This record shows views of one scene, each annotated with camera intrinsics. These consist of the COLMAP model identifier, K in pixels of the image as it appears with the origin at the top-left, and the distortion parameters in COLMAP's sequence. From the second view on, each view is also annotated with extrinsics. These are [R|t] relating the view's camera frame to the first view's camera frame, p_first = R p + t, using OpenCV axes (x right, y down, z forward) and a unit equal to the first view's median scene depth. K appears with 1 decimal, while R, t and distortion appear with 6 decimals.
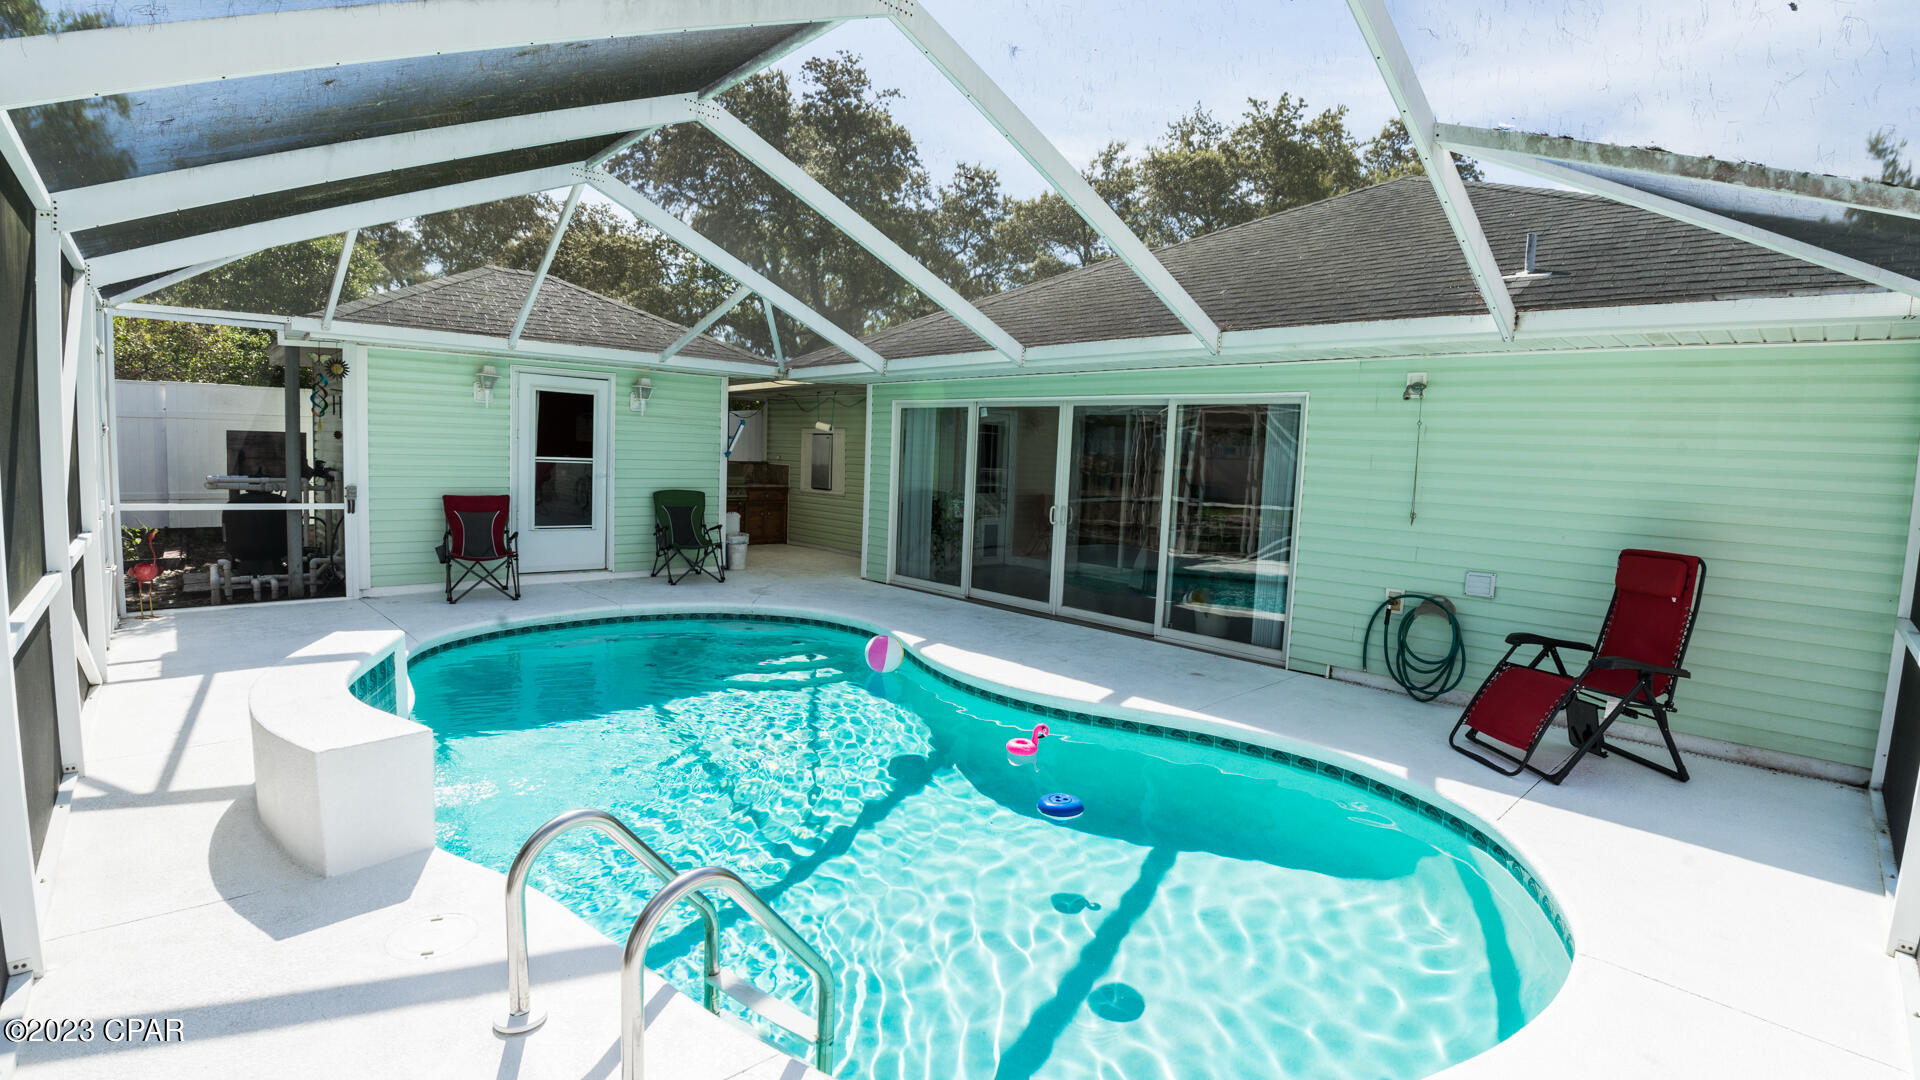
lens RADIAL K [[873.8, 0, 962.8], [0, 873.8, 541.2], [0, 0, 1]] dist [-0.077920, 0.009804]
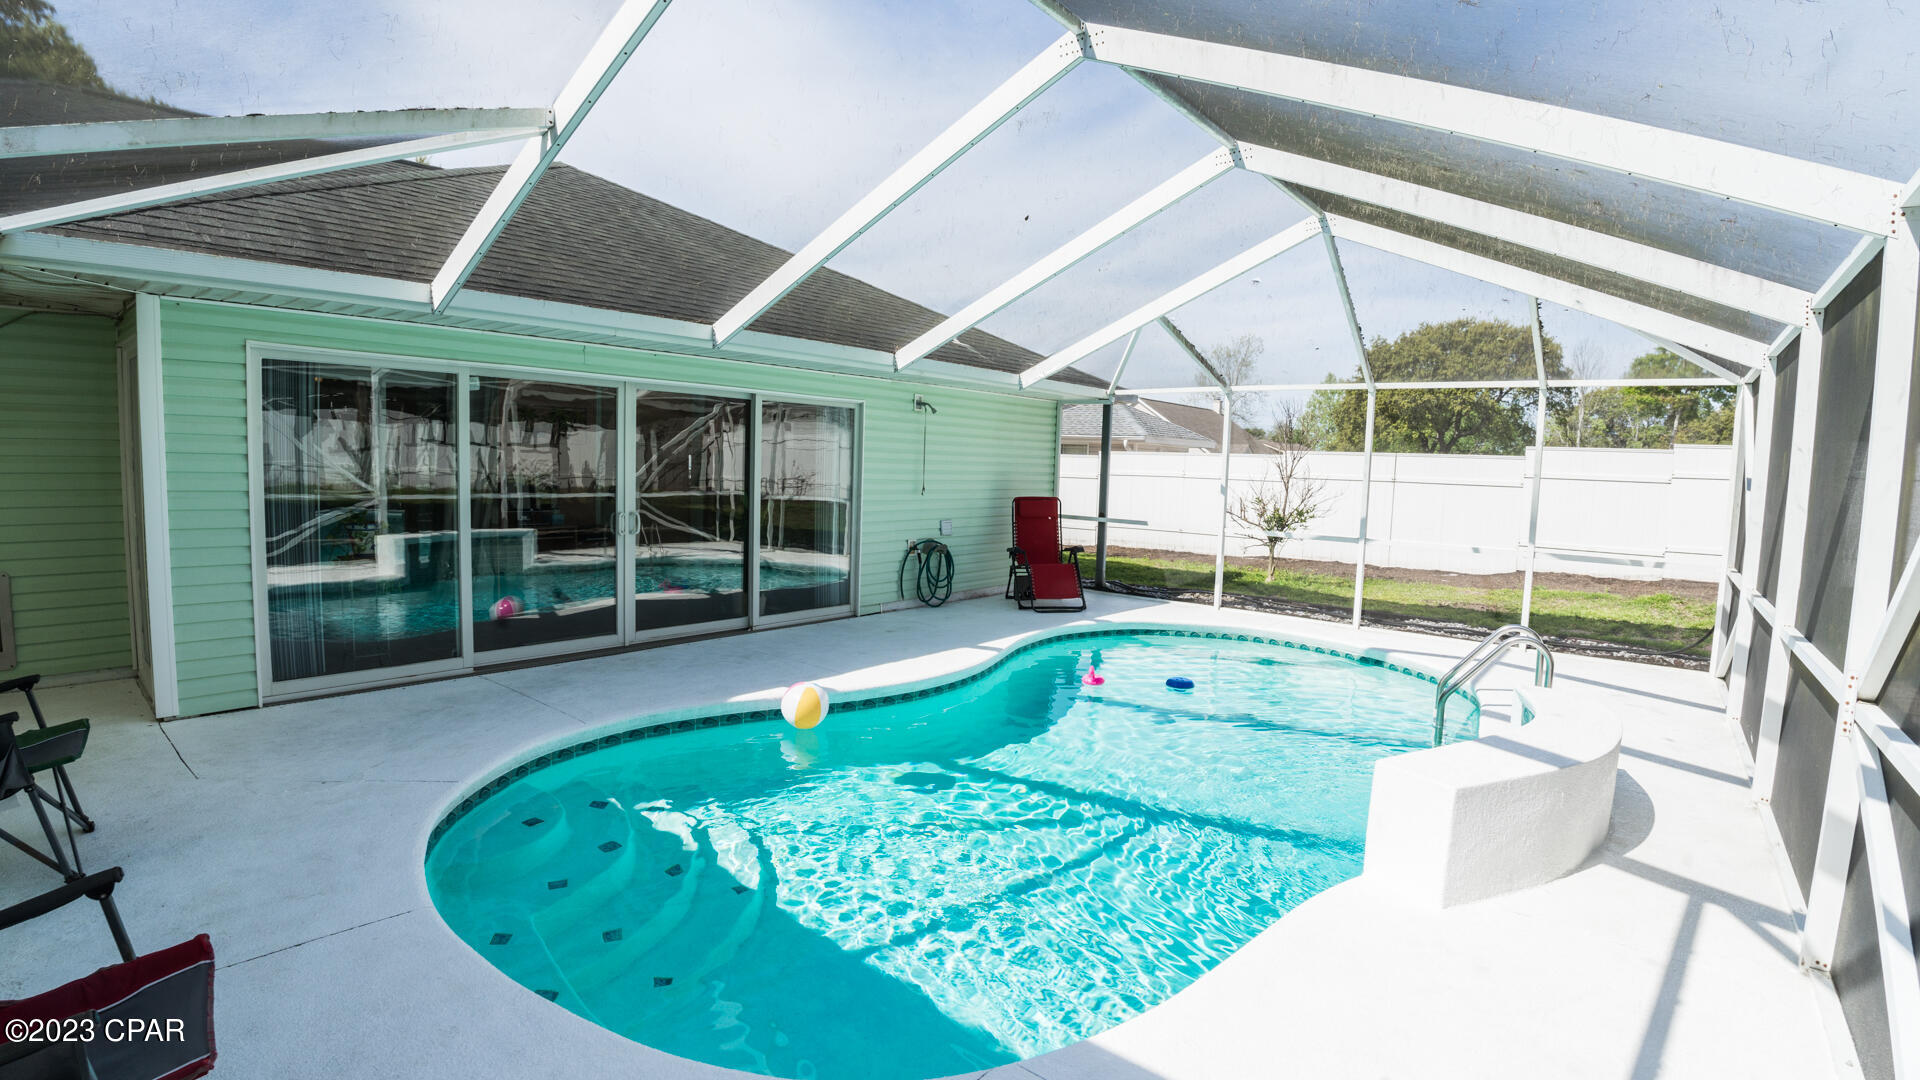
lens RADIAL K [[873.8, 0, 962.8], [0, 873.8, 541.2], [0, 0, 1]] dist [-0.077920, 0.009804]
pose [[-0.117824, -0.132909, 0.984100, -0.969807], [0.059583, 0.988271, 0.140606, -0.144850], [-0.991245, 0.075202, -0.108523, 1.051292]]
